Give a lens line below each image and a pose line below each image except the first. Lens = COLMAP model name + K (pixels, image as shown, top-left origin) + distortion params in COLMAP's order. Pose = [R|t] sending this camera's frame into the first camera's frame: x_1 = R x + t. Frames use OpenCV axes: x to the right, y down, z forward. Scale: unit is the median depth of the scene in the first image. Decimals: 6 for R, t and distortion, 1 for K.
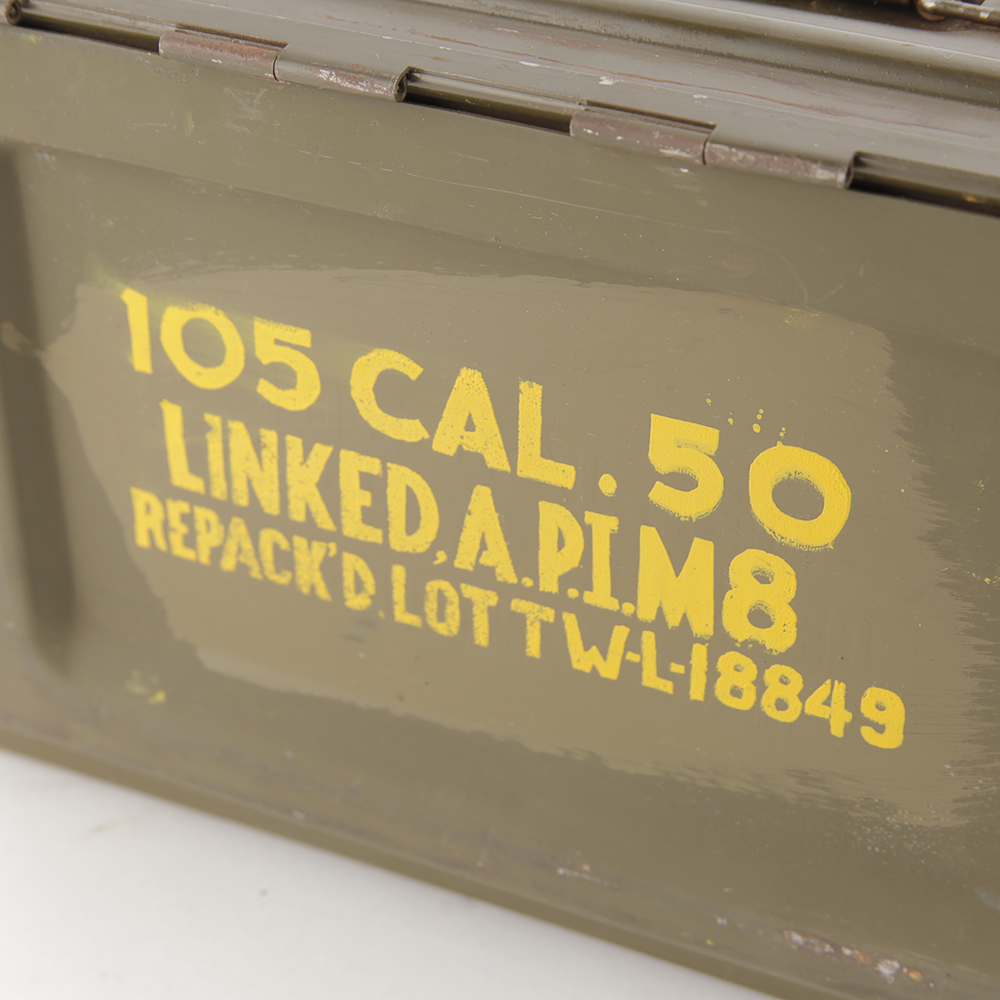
lens RADIAL K [[3472.4, 0, 500.0], [0, 3472.4, 500.0], [0, 0, 1]] dist [0.127199, -7.901048]
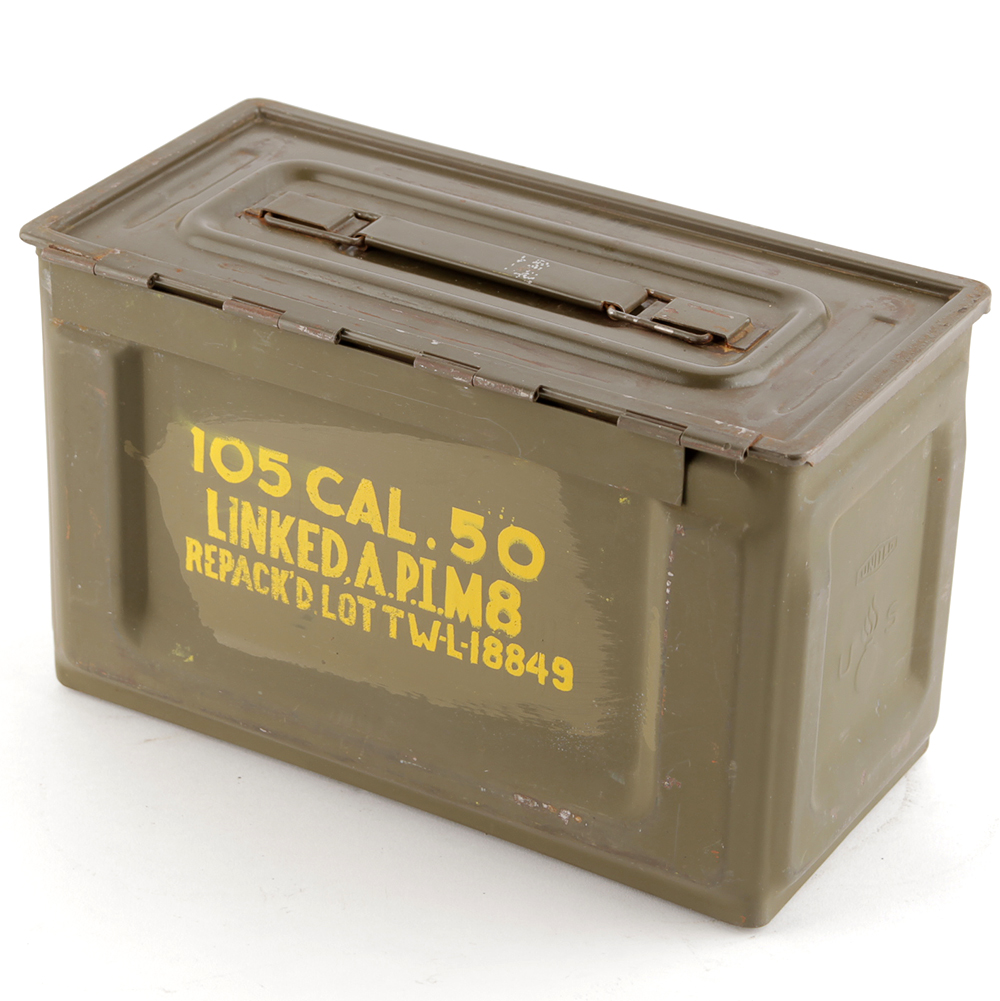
lens RADIAL K [[3475.9, 0, 500.0], [0, 3475.9, 500.5], [0, 0, 1]] dist [0.127199, -7.901048]
pose [[0.996914, 0.078212, -0.006711, 0.078137], [-0.078470, 0.995239, -0.057809, 0.079159], [0.002158, 0.058158, 0.998305, -0.931705]]
